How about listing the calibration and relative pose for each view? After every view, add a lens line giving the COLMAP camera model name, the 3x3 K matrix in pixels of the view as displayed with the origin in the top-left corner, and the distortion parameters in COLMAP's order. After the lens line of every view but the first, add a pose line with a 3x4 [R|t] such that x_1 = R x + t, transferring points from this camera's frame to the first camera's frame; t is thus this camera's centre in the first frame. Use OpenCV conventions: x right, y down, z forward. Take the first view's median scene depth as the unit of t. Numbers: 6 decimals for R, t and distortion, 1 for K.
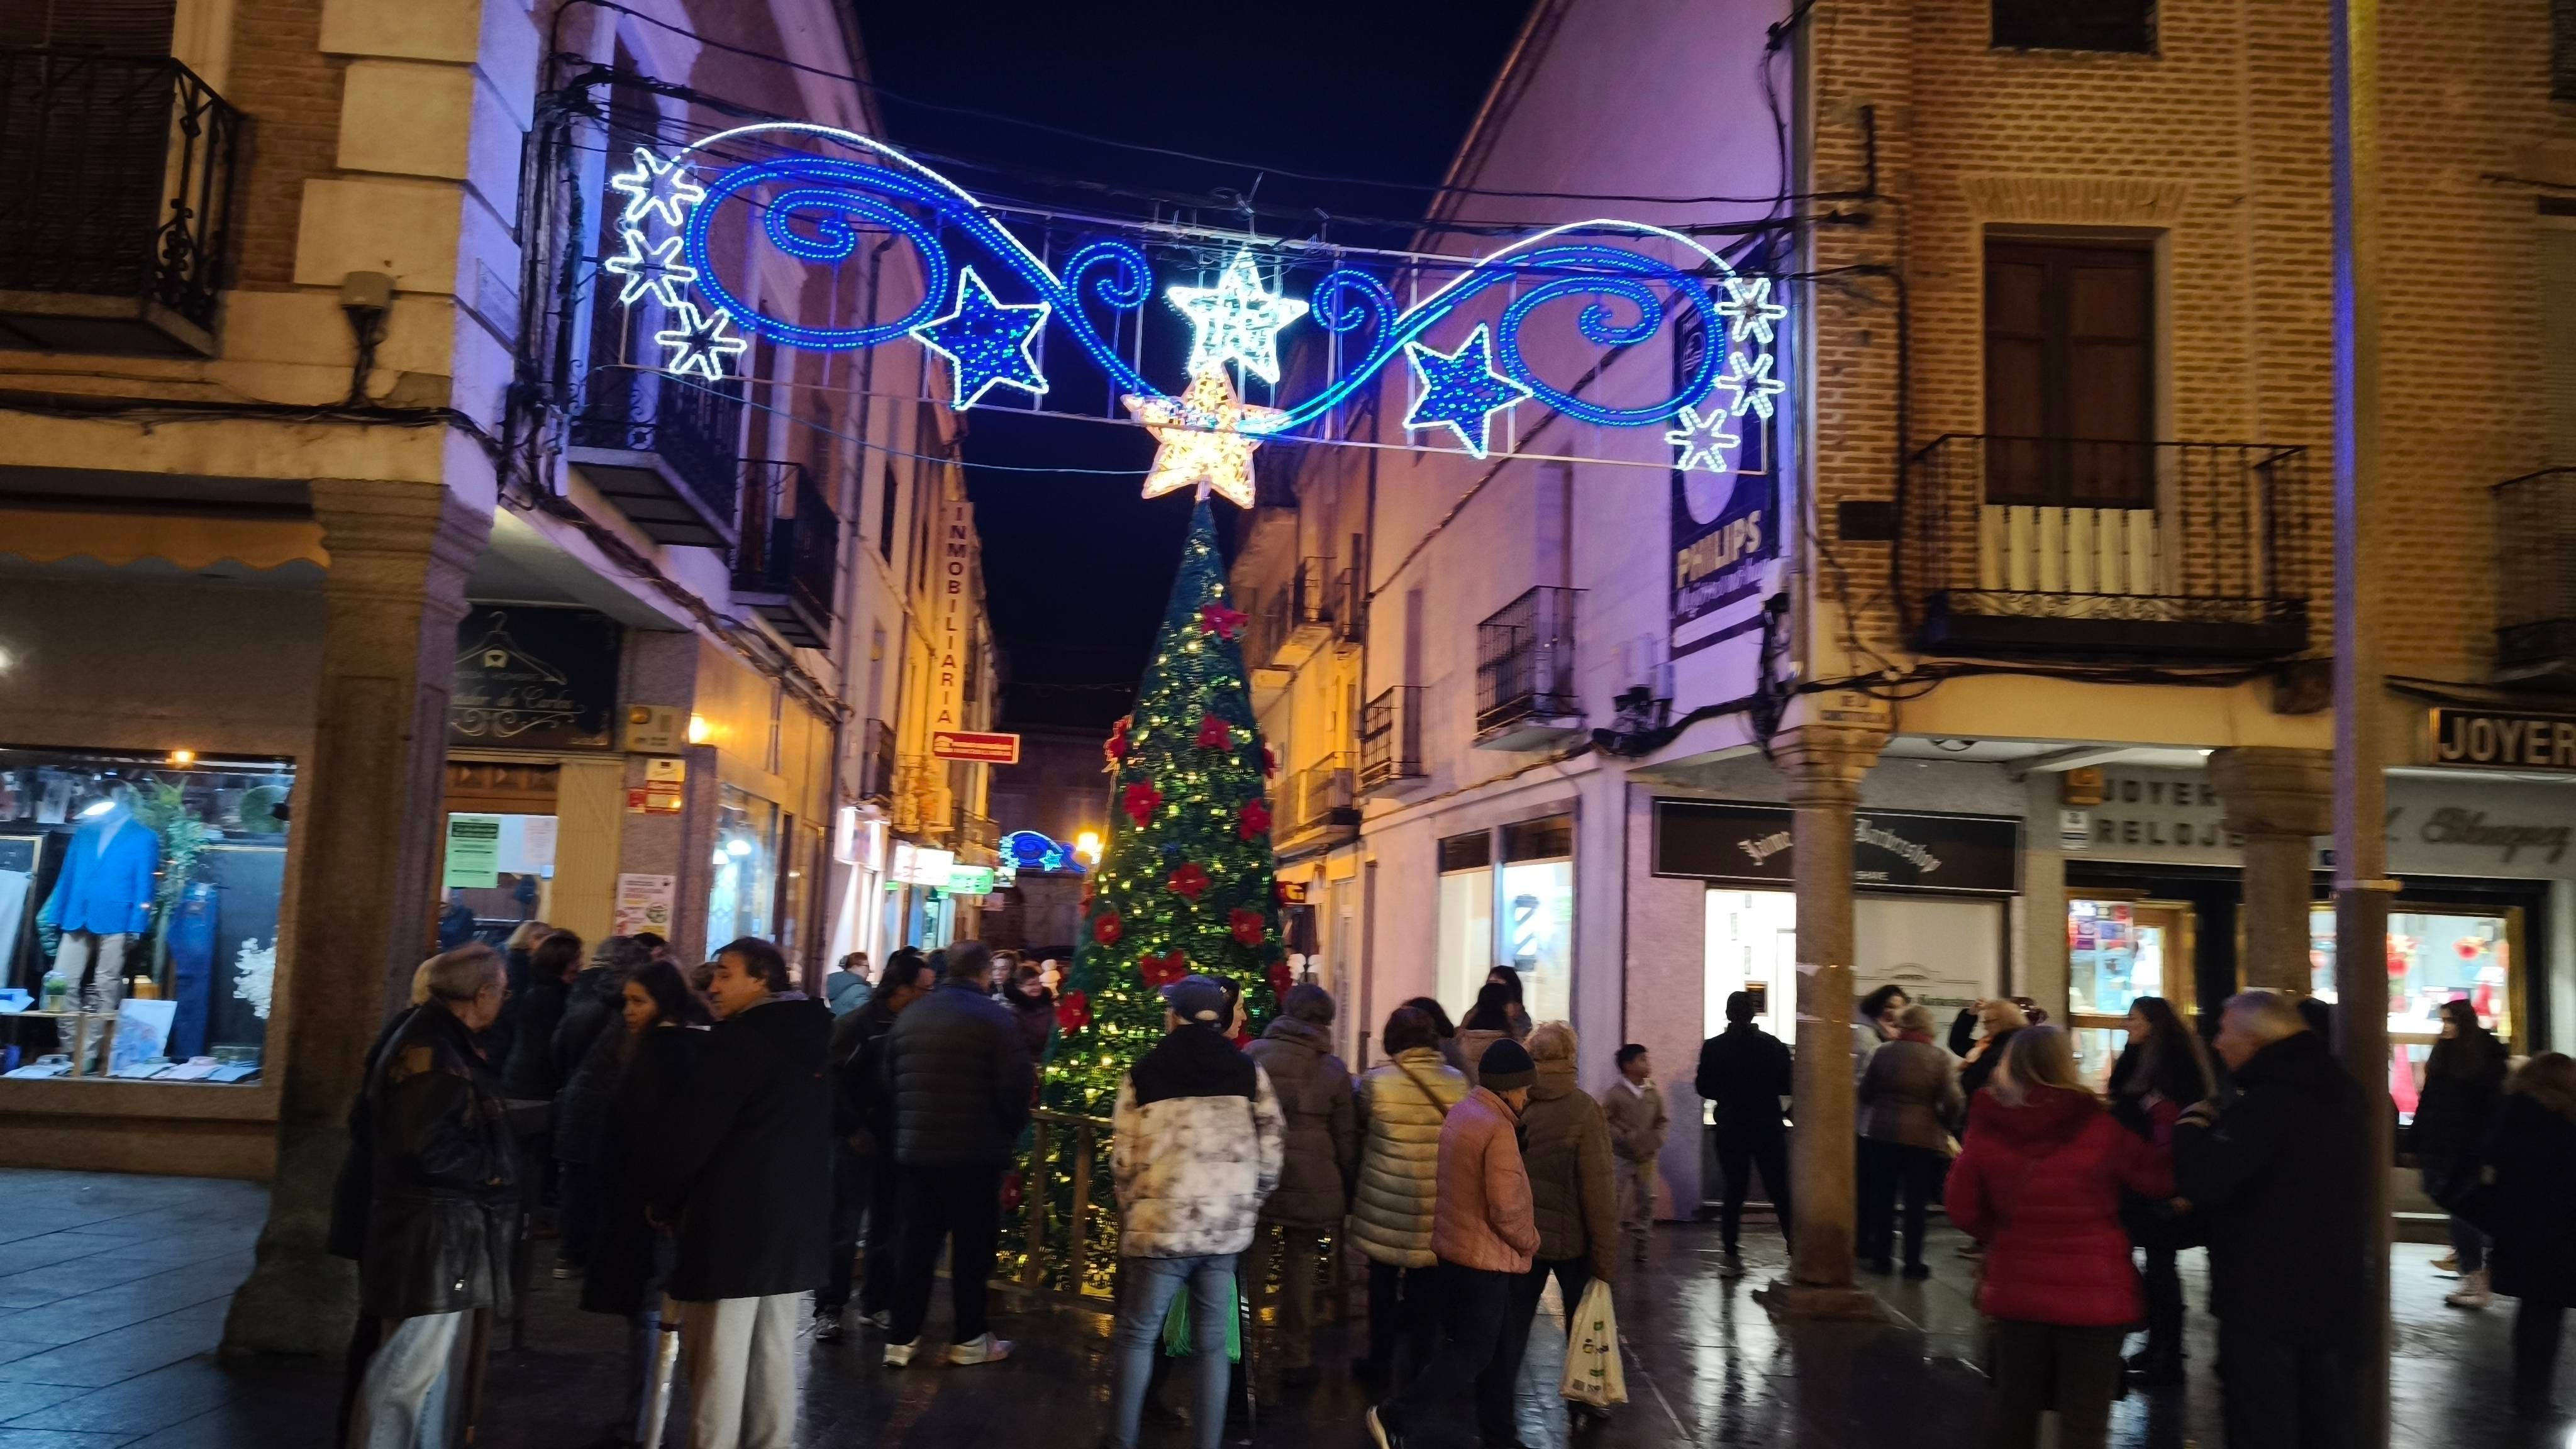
lens RADIAL K [[1751.9, 0, 1302.0], [0, 1751.9, 751.5], [0, 0, 1]] dist [0.054384, -0.056752]
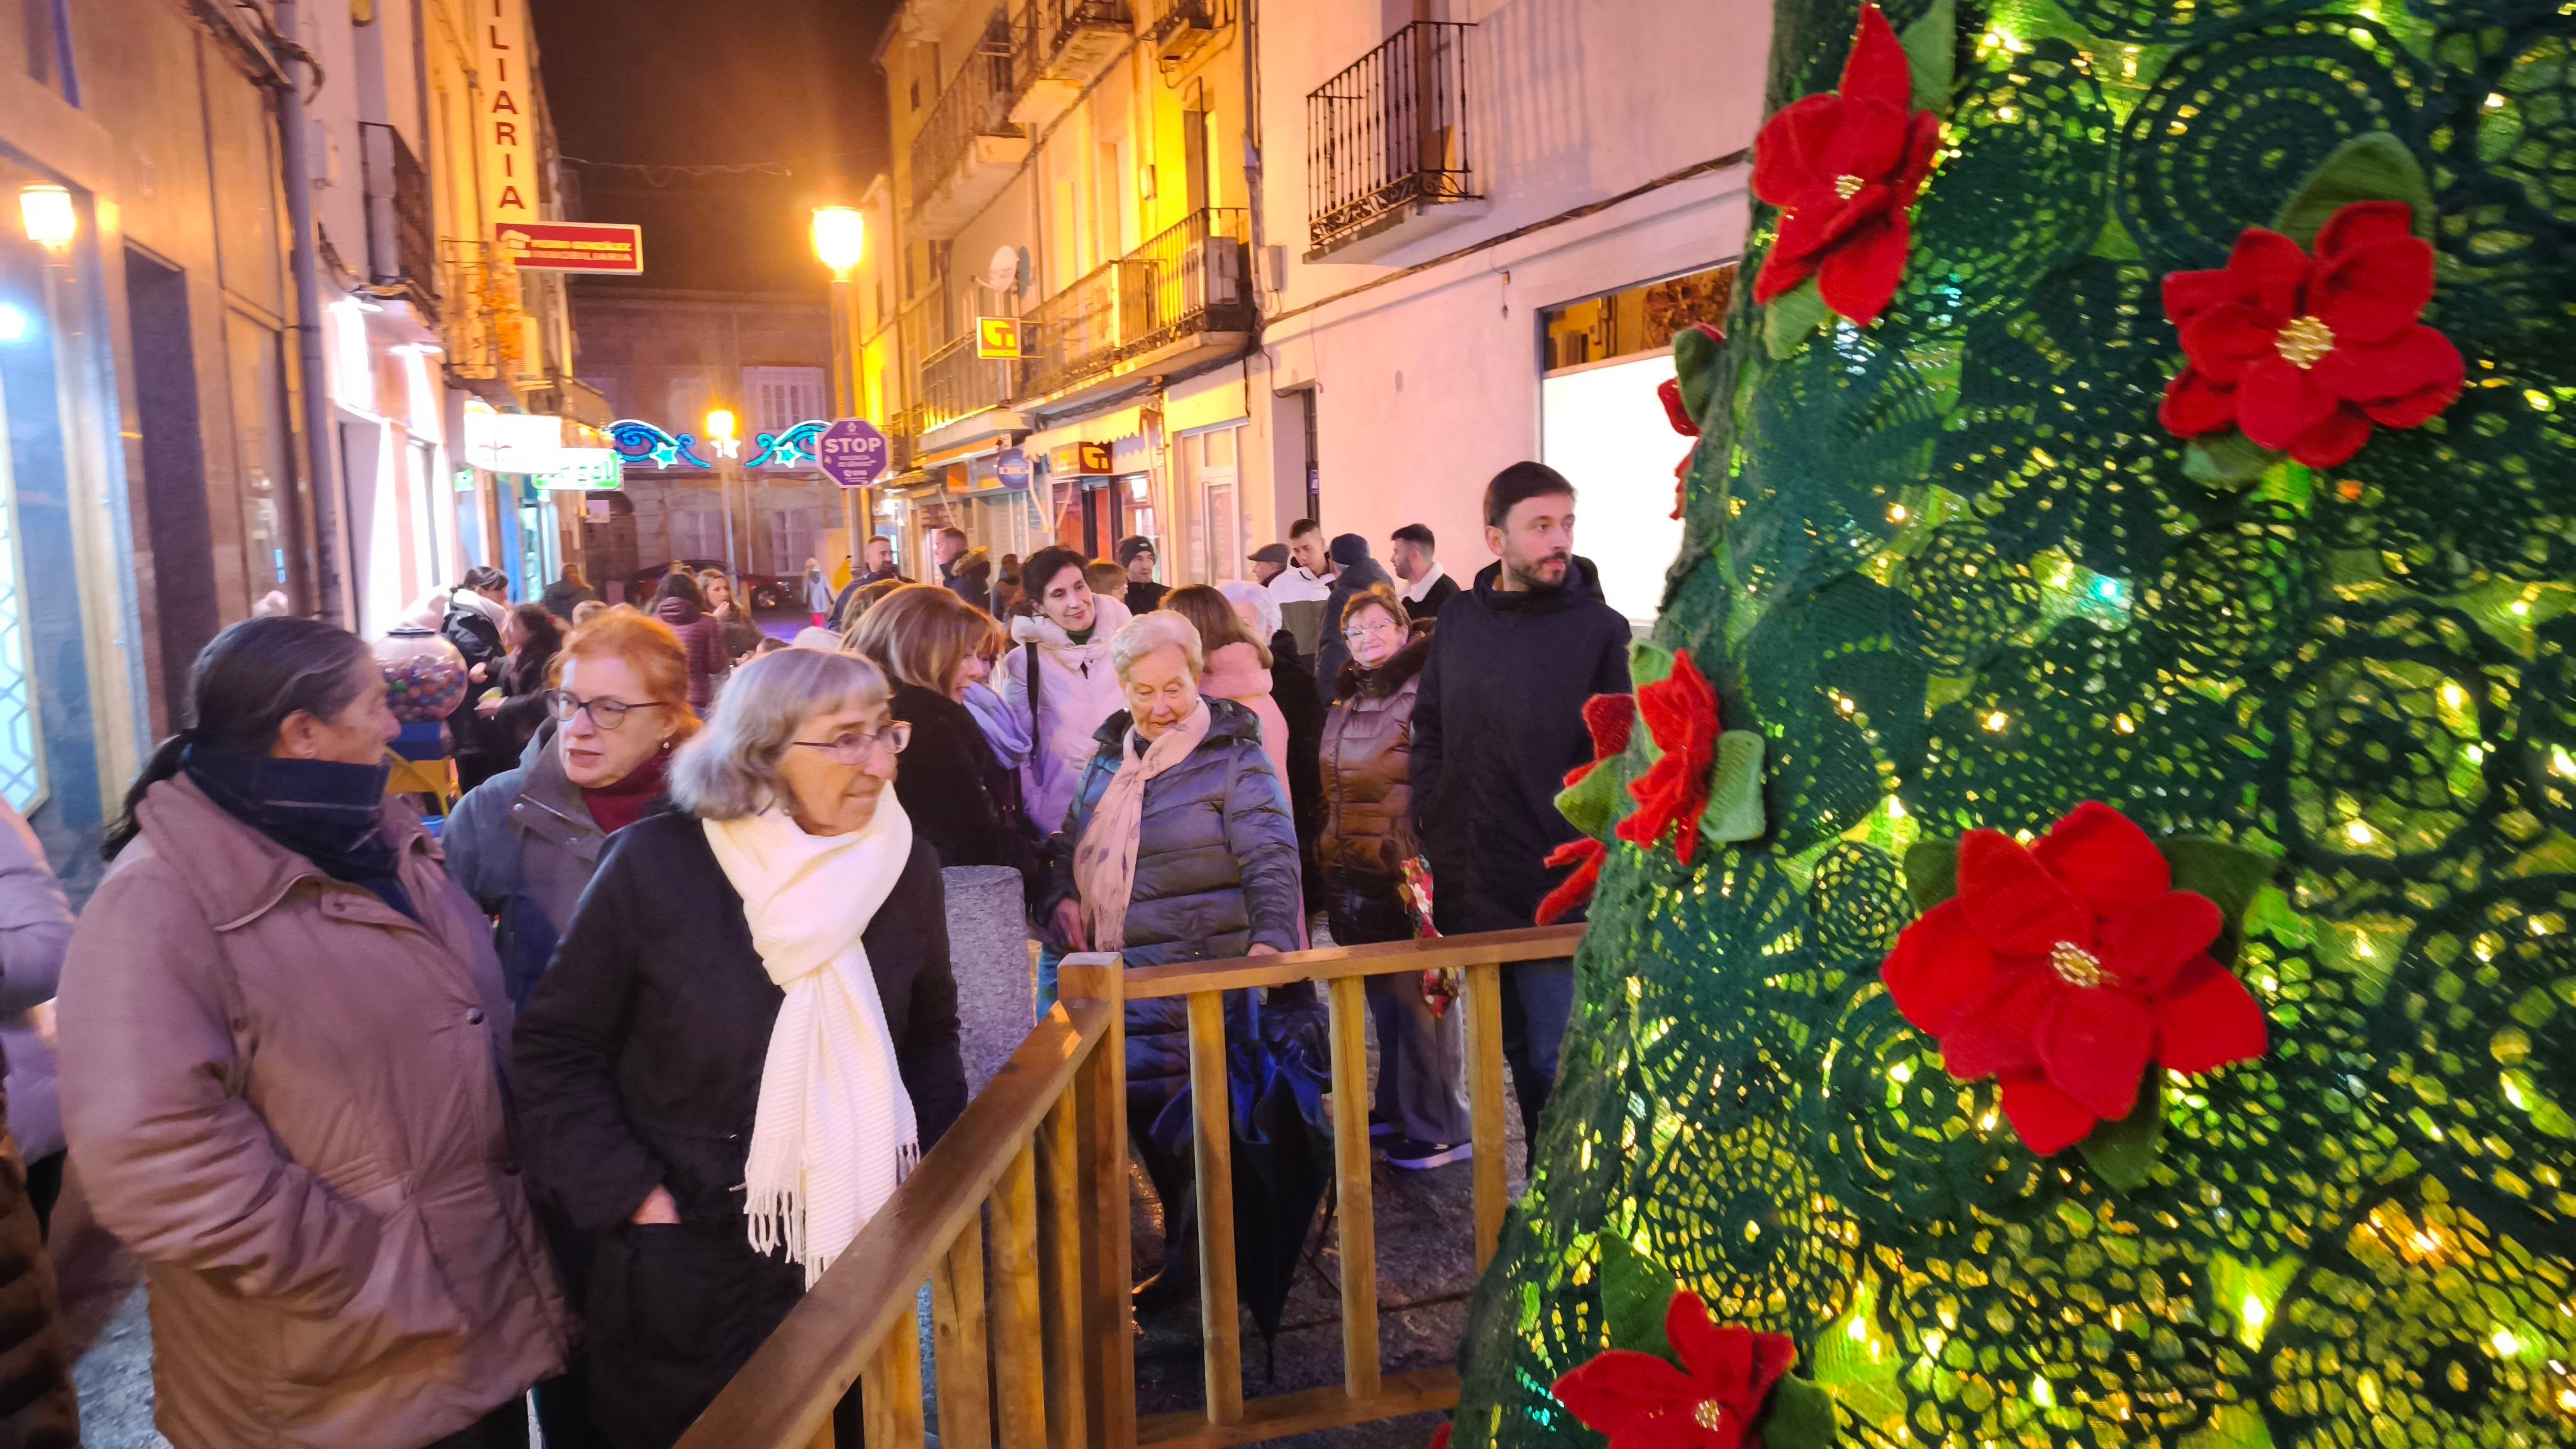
lens RADIAL K [[1943.6, 0, 1285.2], [0, 1943.6, 752.8], [0, 0, 1]] dist [0.094744, -0.085878]
pose [[0.984359, -0.084027, 0.154846, -0.064519], [0.047766, 0.973300, 0.224511, 0.028518], [-0.169577, -0.213603, 0.962090, 0.265005]]
